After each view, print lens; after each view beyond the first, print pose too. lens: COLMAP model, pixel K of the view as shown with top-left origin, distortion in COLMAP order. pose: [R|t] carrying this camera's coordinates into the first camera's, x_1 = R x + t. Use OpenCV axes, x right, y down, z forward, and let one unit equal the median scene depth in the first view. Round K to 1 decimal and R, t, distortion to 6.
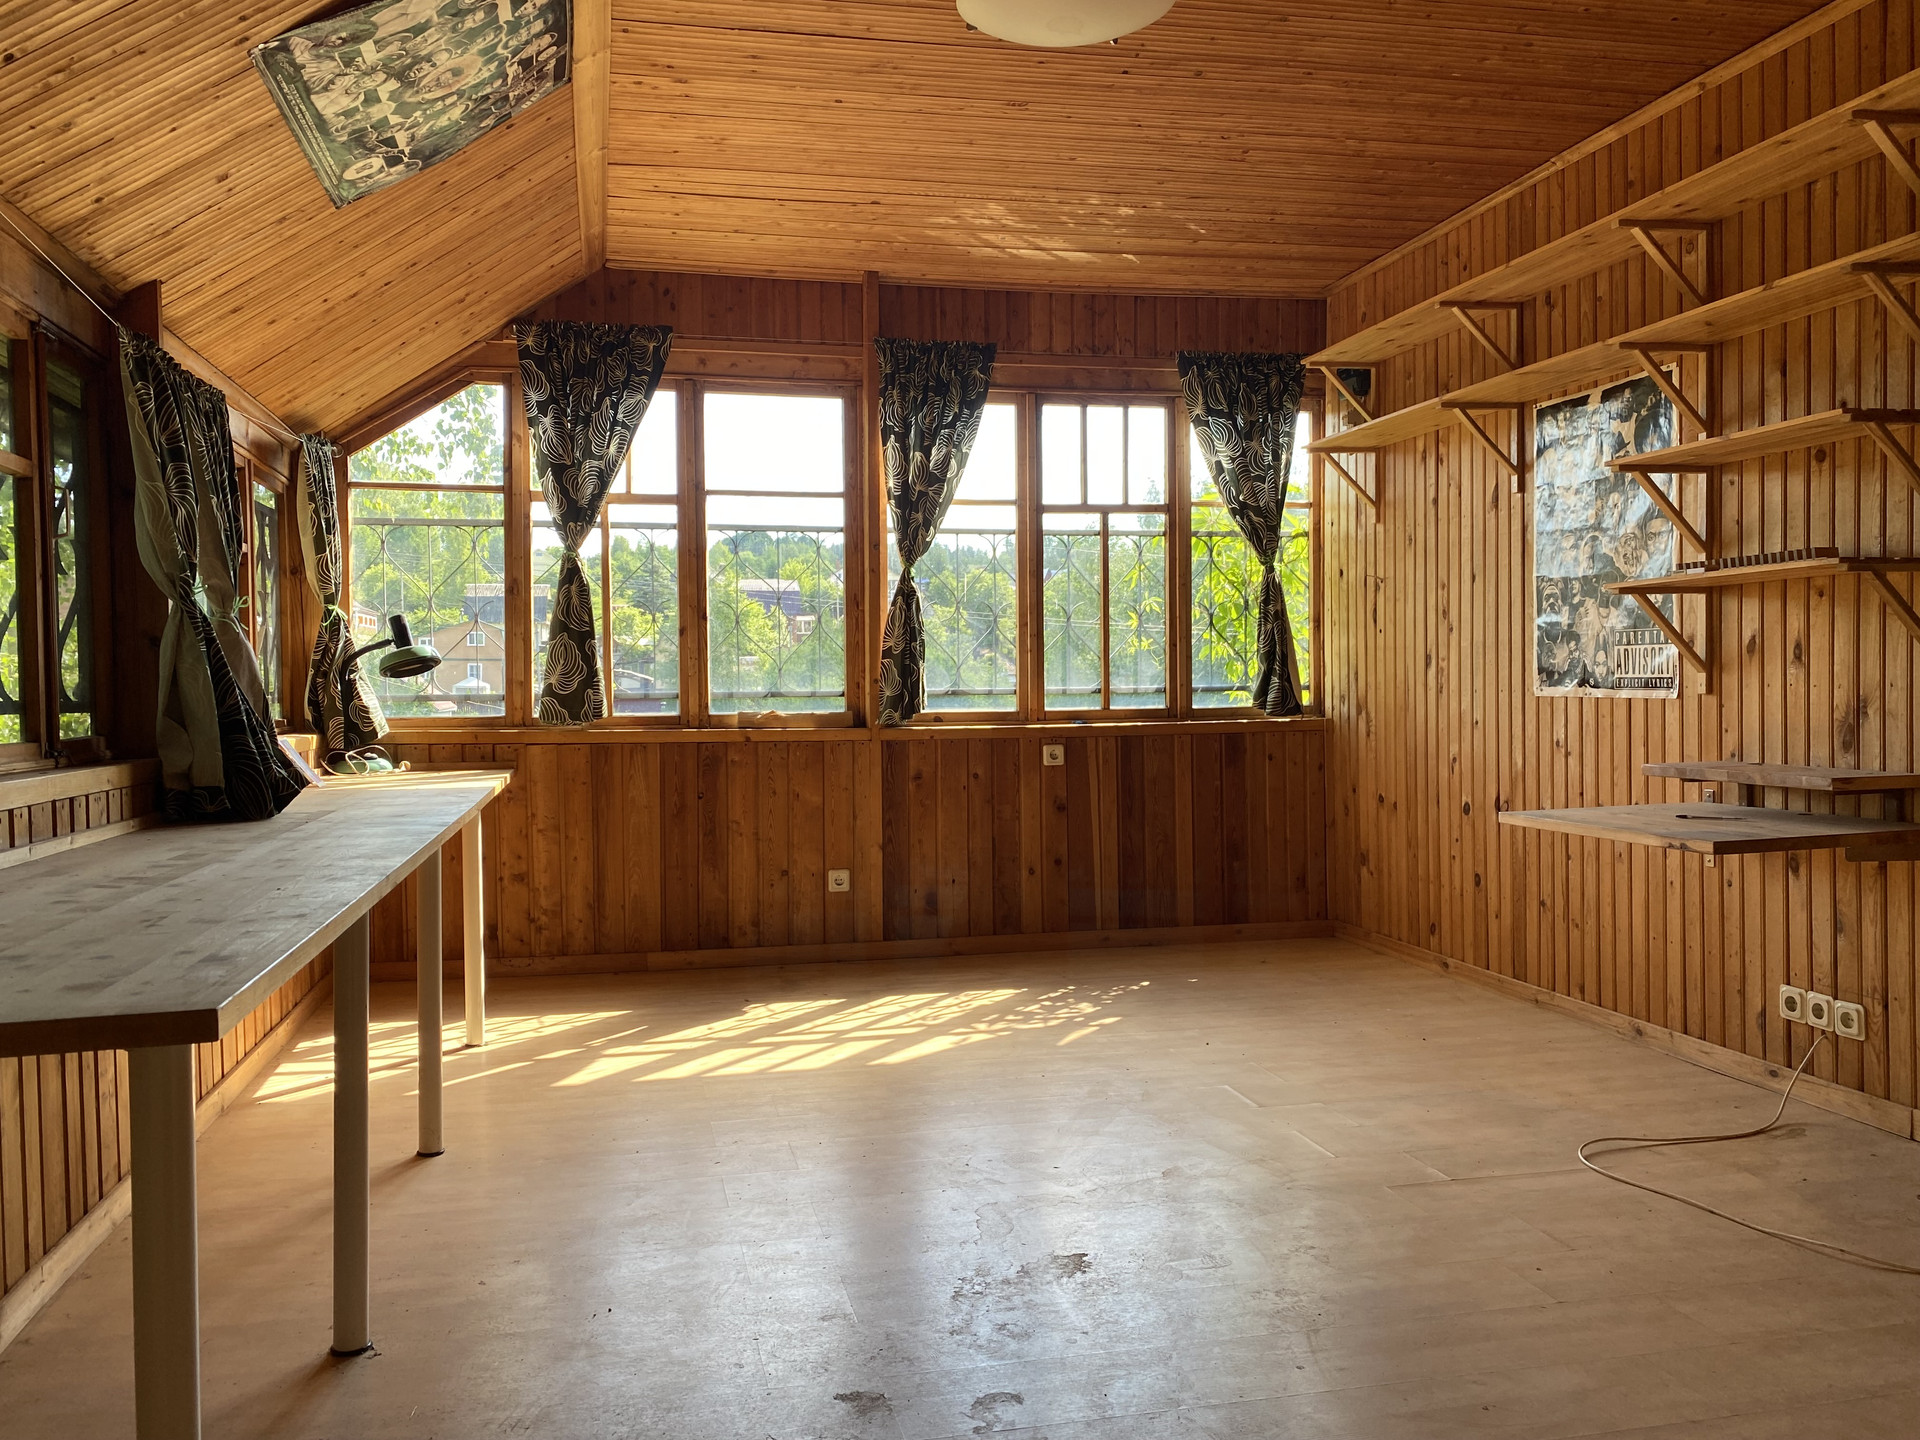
lens RADIAL K [[1473.8, 0, 958.0], [0, 1473.8, 716.3], [0, 0, 1]] dist [0.002128, -0.005559]
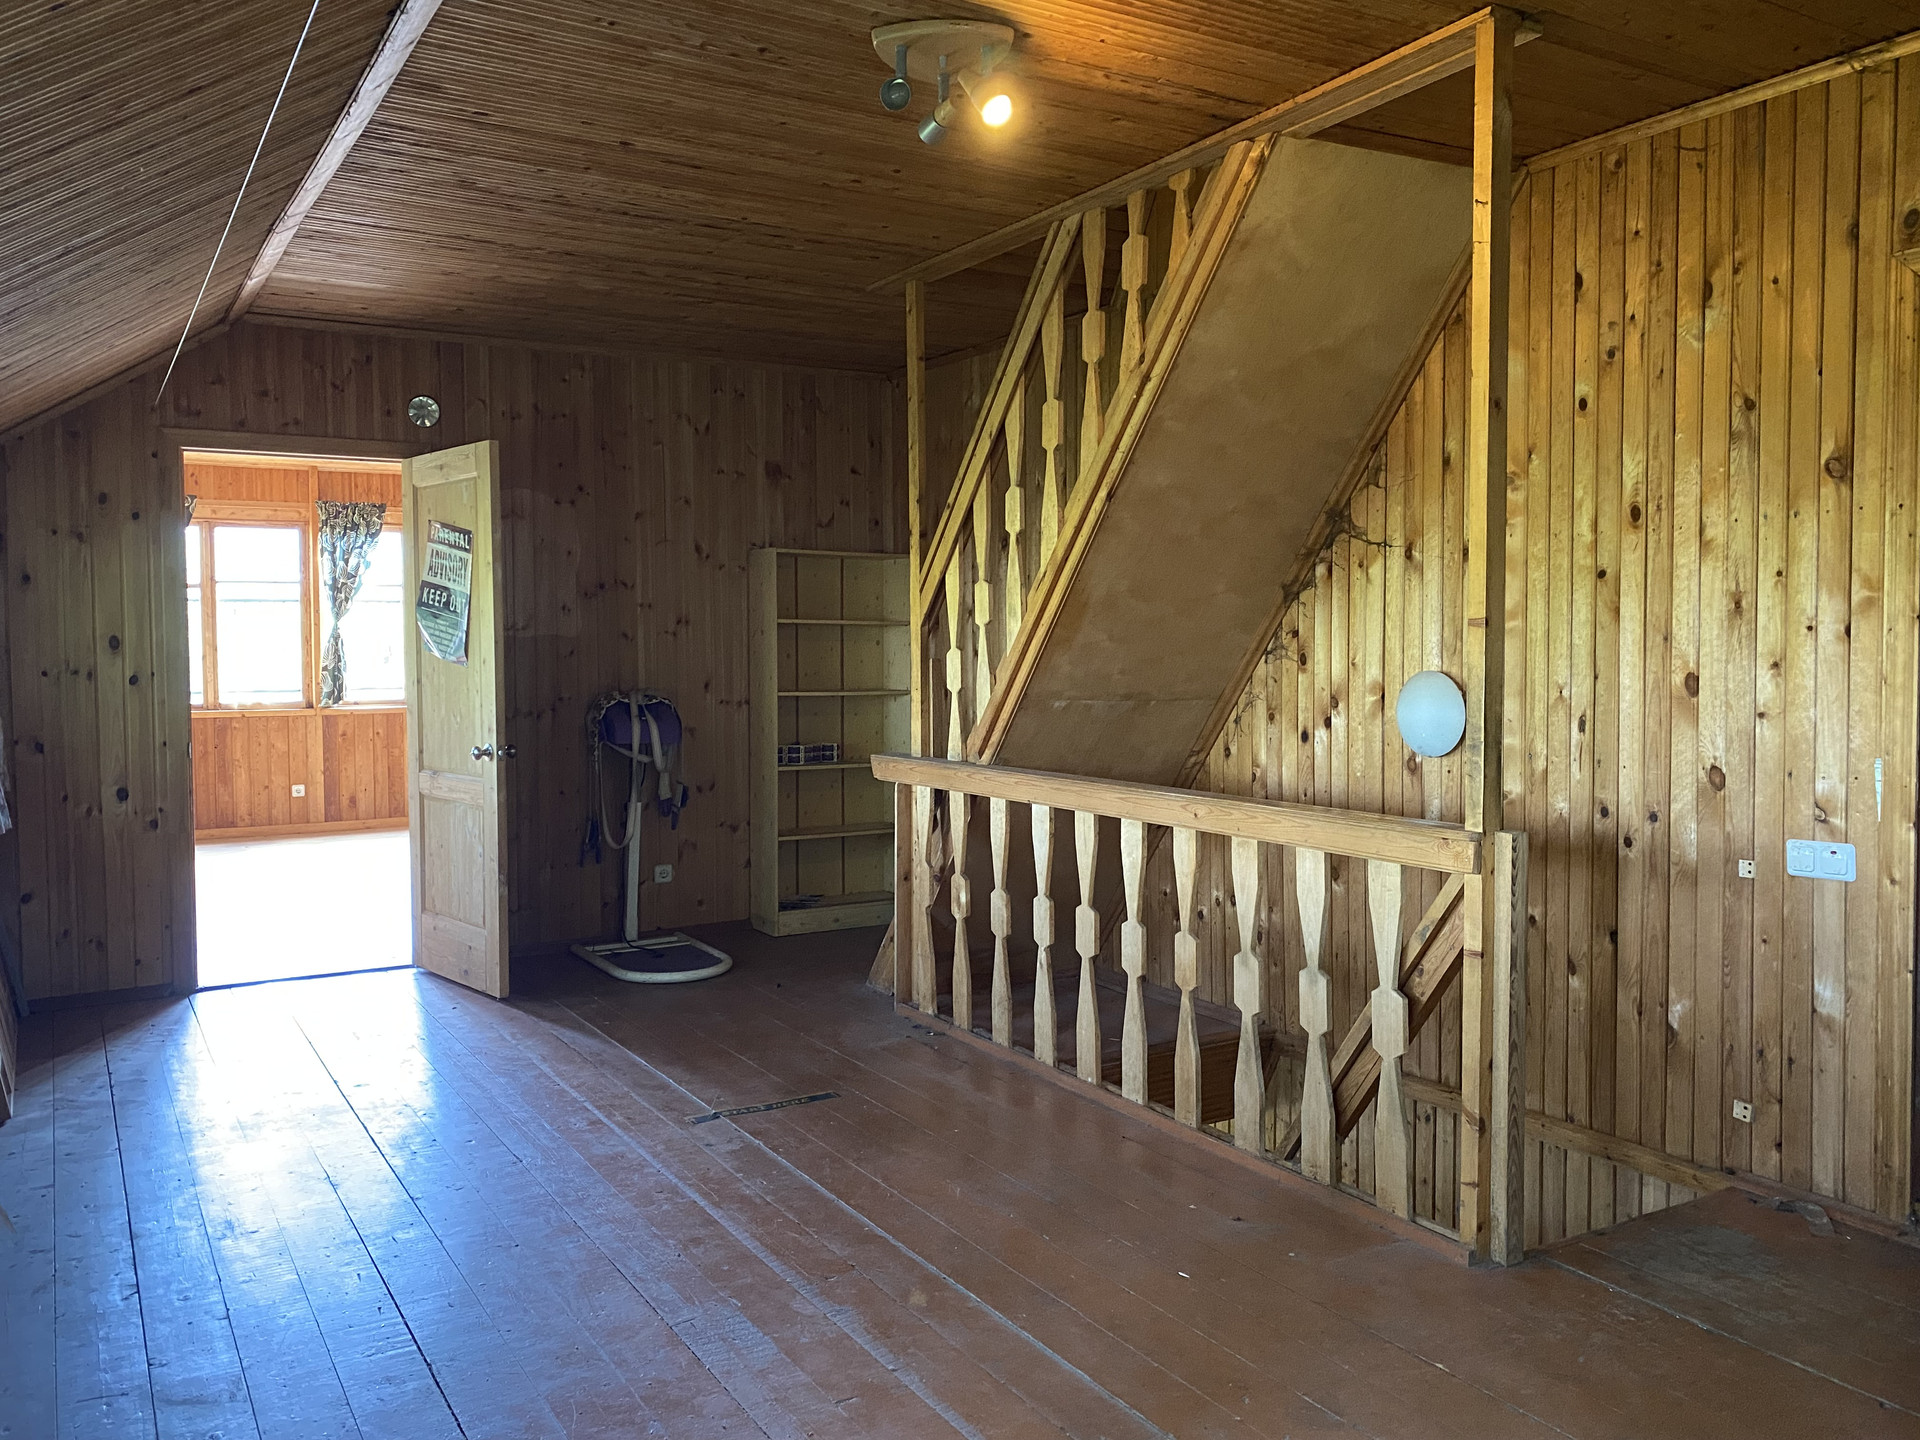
lens RADIAL K [[1473.8, 0, 970.9], [0, 1473.8, 701.1], [0, 0, 1]] dist [0.002128, -0.005559]
pose [[0.935145, -0.011259, 0.354086, 0.055853], [0.008577, 0.999921, 0.009142, -0.011816], [-0.354161, -0.005512, 0.935168, -1.048091]]
